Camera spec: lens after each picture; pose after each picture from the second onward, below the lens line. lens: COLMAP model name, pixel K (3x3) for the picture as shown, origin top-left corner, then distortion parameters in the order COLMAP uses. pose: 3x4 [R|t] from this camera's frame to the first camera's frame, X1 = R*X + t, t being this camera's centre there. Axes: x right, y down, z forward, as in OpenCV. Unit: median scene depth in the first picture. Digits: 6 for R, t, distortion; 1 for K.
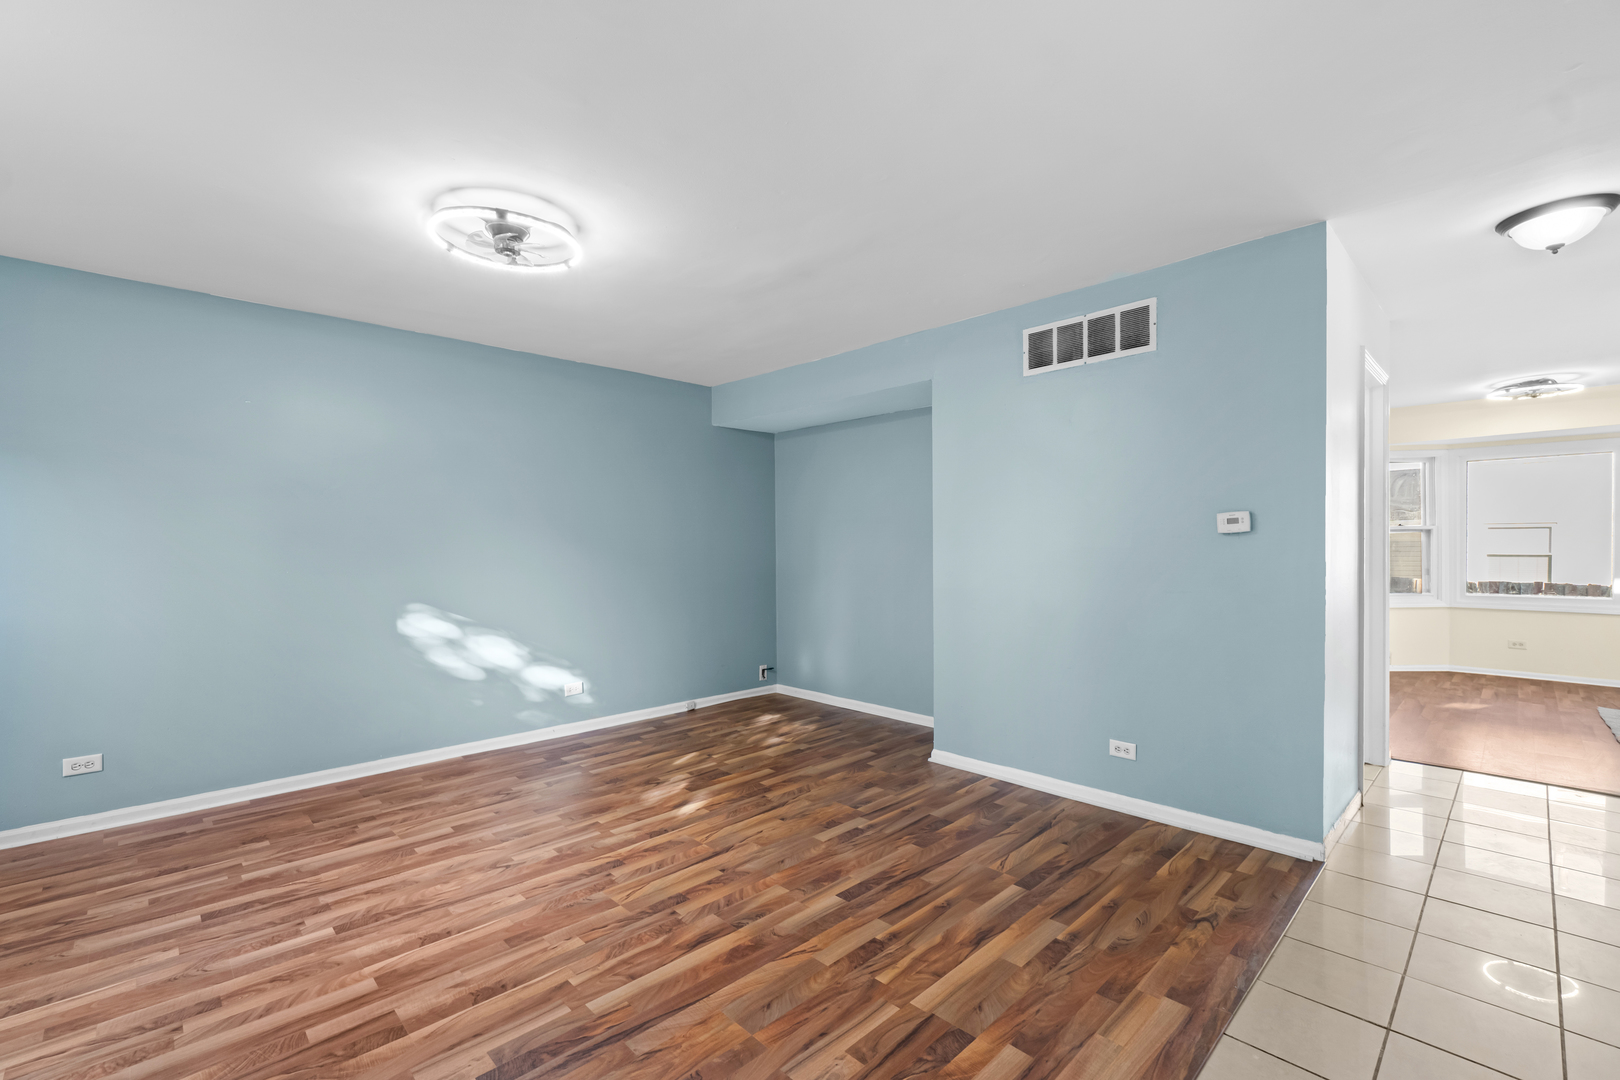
lens RADIAL K [[706.8, 0, 812.8], [0, 706.8, 541.5], [0, 0, 1]] dist [0.004818, 0.000450]
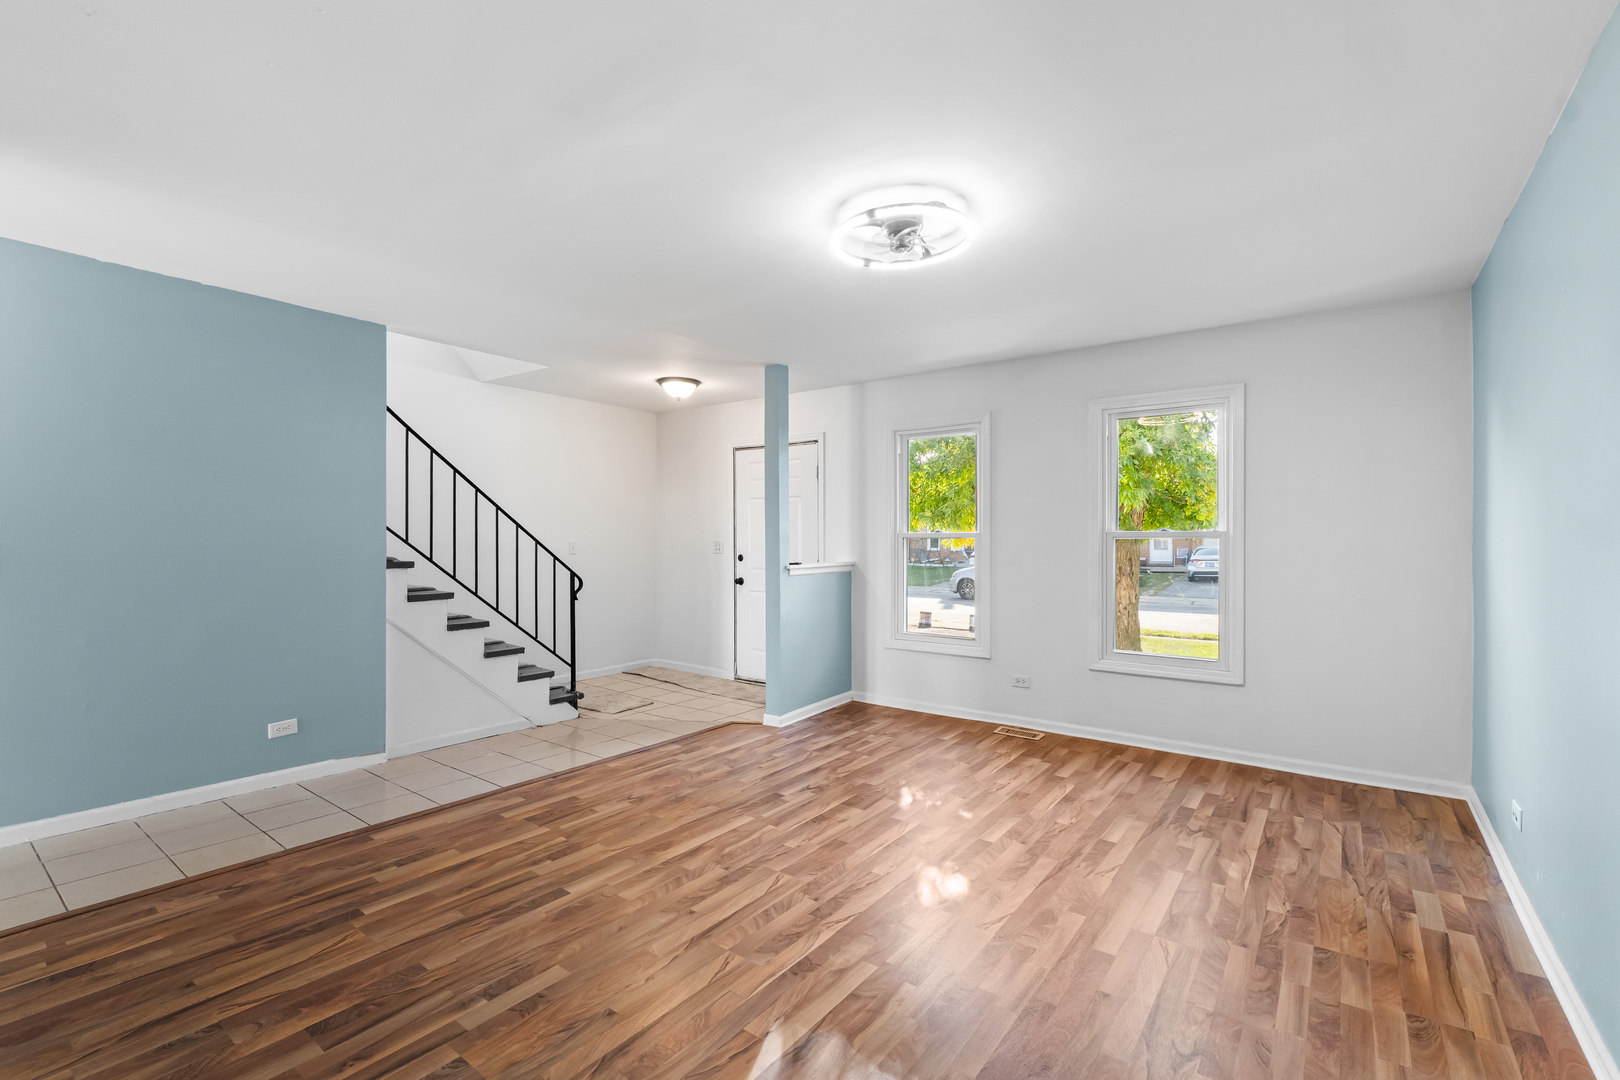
lens RADIAL K [[706.8, 0, 808.3], [0, 706.8, 541.1], [0, 0, 1]] dist [0.004818, 0.000450]
pose [[-0.987896, 0.004821, -0.155043, -0.149069], [0.004936, 0.999988, -0.000360, 0.004414], [0.155039, -0.001121, -0.987908, 2.071286]]
